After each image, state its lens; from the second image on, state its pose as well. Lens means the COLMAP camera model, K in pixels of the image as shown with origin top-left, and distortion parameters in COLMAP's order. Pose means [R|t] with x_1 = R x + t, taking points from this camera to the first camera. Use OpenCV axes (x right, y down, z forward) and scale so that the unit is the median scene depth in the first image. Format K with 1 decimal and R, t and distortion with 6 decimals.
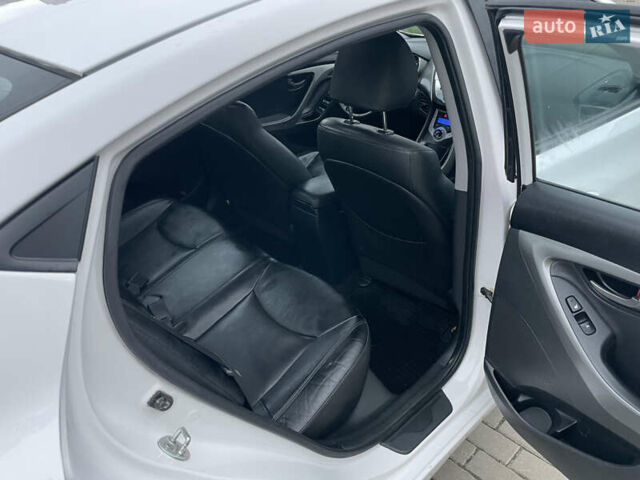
lens RADIAL K [[486.1, 0, 313.9], [0, 486.1, 232.6], [0, 0, 1]] dist [0.088780, -0.106940]
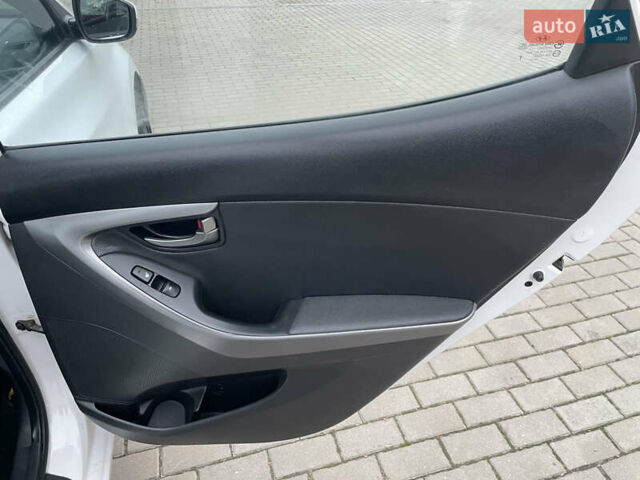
lens RADIAL K [[486.1, 0, 313.9], [0, 486.1, 232.6], [0, 0, 1]] dist [0.088780, -0.106940]
pose [[0.481243, -0.440517, 0.757859, 0.085348], [0.413124, 0.876498, 0.247143, 0.004896], [-0.773132, 0.194154, 0.603797, 0.283388]]
